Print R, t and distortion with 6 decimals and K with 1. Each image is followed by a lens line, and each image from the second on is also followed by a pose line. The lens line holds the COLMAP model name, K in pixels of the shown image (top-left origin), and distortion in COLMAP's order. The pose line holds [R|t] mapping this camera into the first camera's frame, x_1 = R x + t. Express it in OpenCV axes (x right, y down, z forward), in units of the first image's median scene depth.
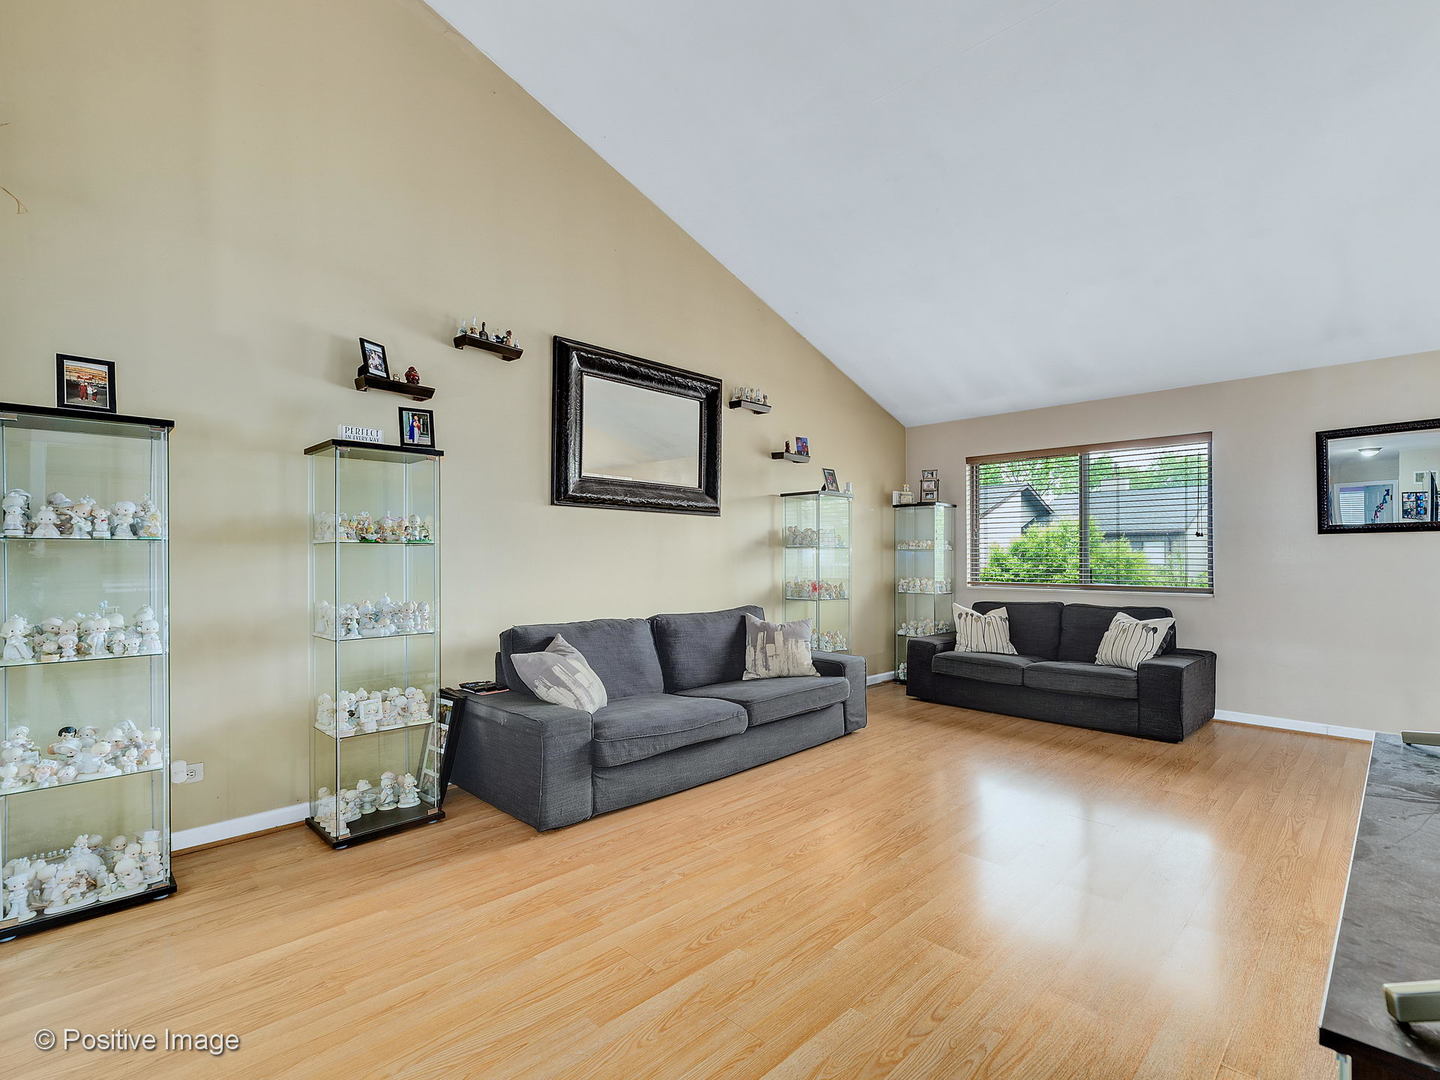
lens RADIAL K [[686.5, 0, 743.8], [0, 686.5, 533.4], [0, 0, 1]] dist [-0.002589, -0.000119]
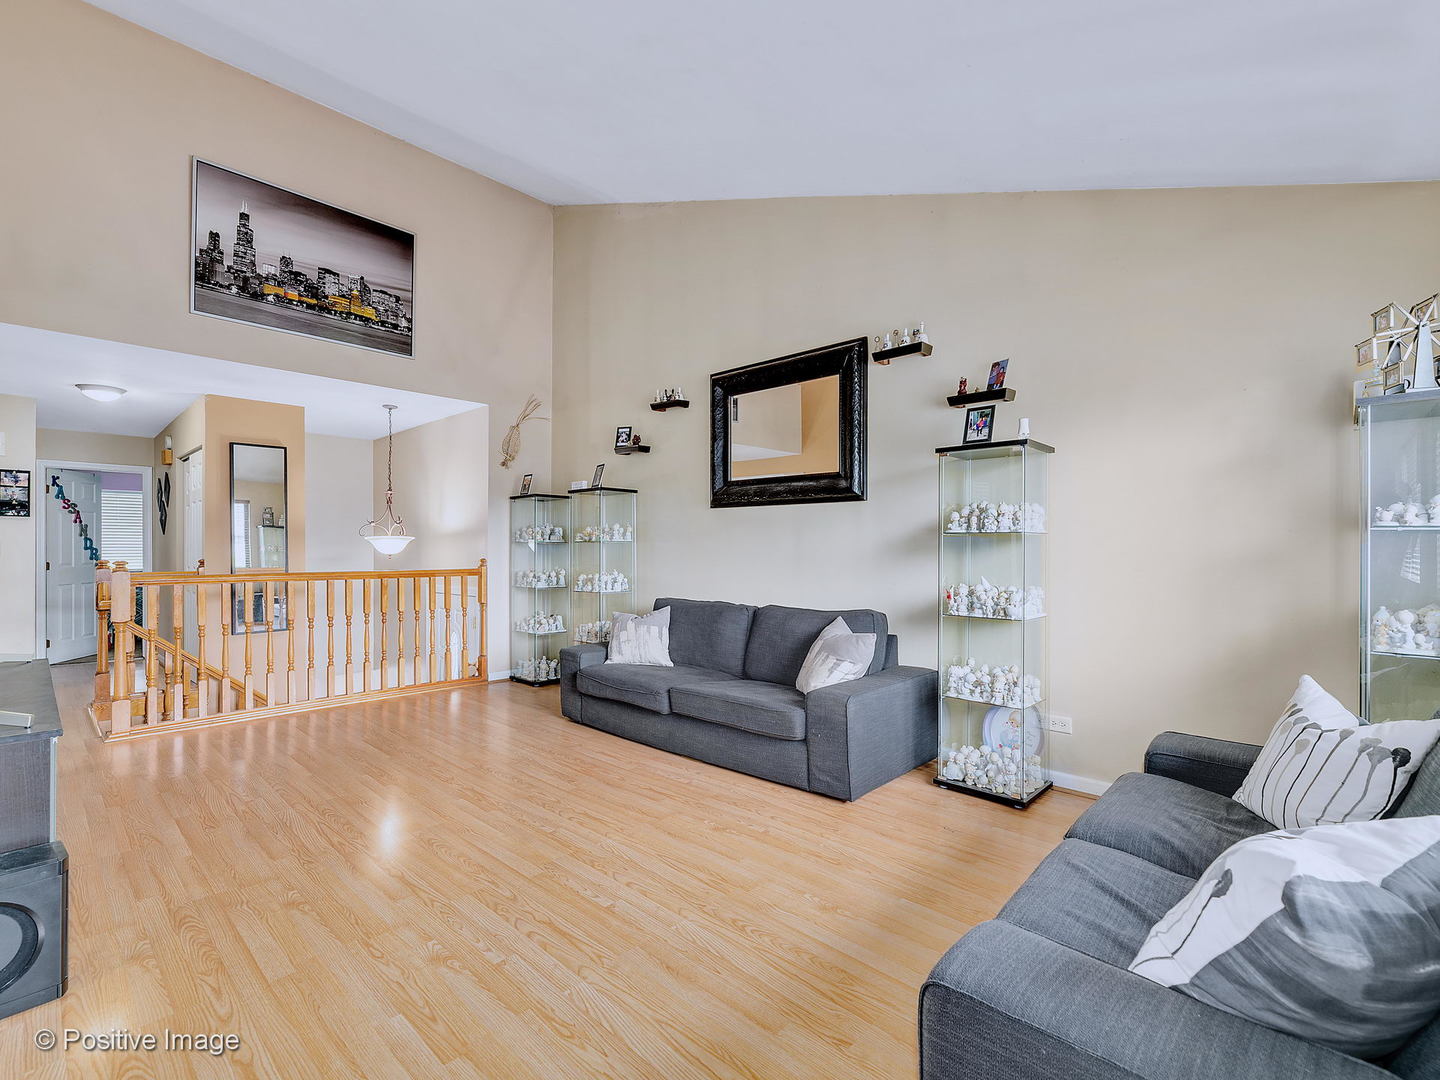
lens RADIAL K [[674.5, 0, 713.9], [0, 674.5, 544.3], [0, 0, 1]] dist [-0.001377, -0.000094]
pose [[0.005050, -0.001252, -0.999986, 0.930312], [0.033183, 0.999449, -0.001084, 0.025615], [0.999437, -0.033177, 0.005089, 0.956028]]
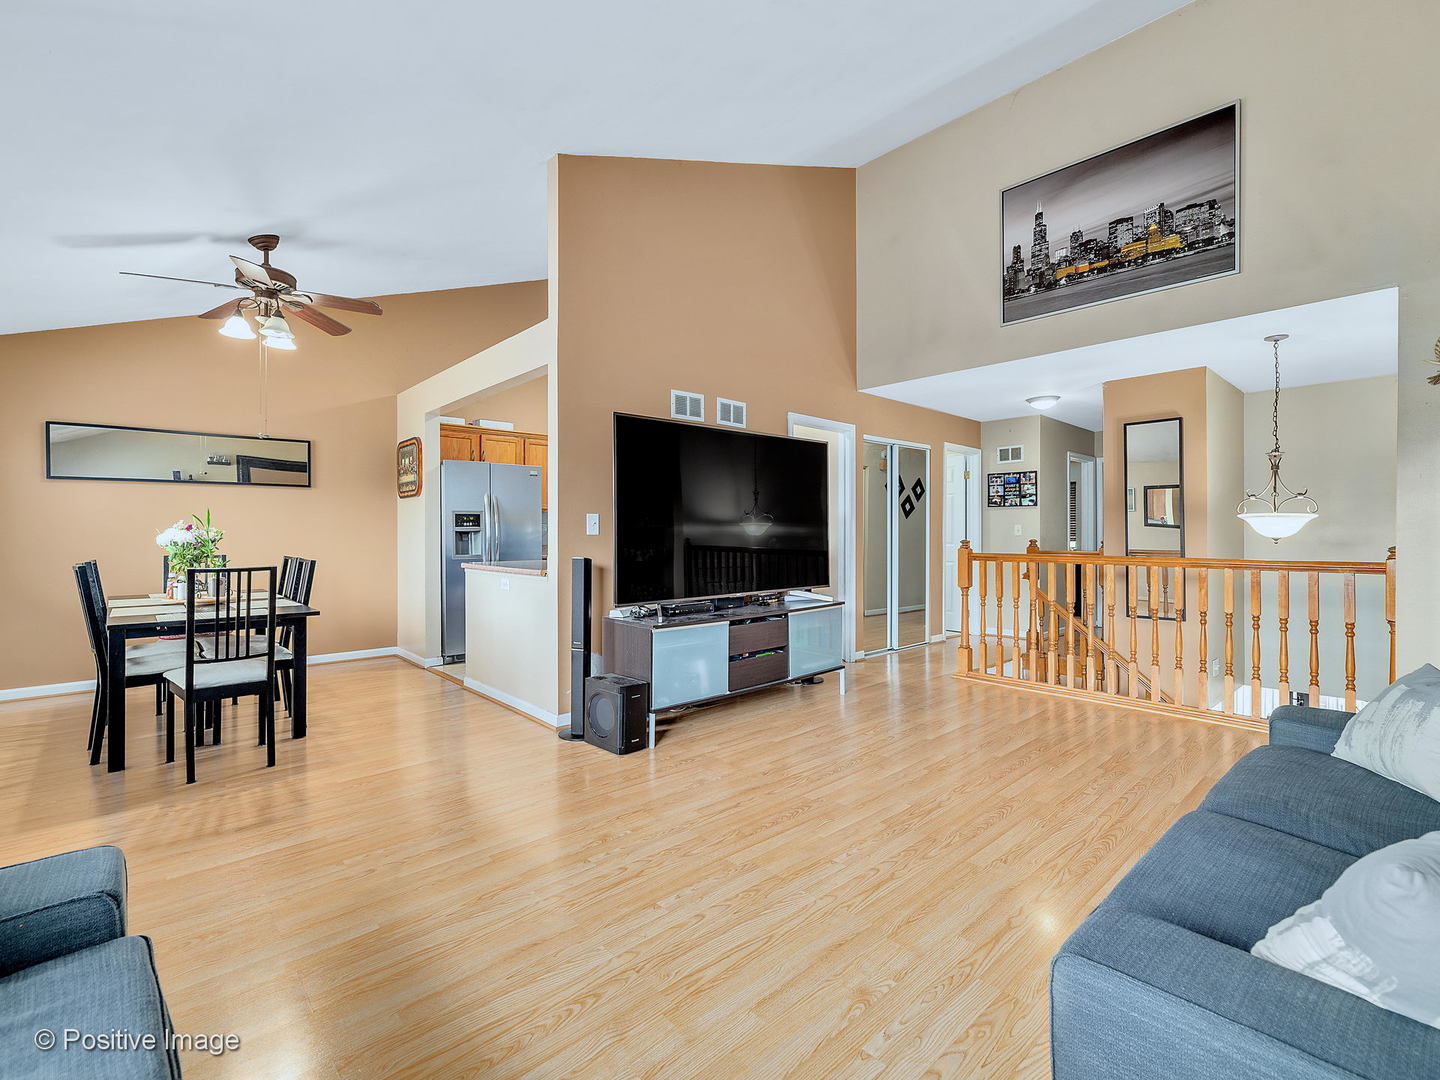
lens RADIAL K [[686.5, 0, 743.8], [0, 686.5, 533.4], [0, 0, 1]] dist [-0.002589, -0.000119]
pose [[-0.996196, 0.007461, 0.086816, 0.284916], [0.005069, 0.999602, -0.027734, 0.040254], [-0.086988, -0.027188, -0.995838, 1.386835]]
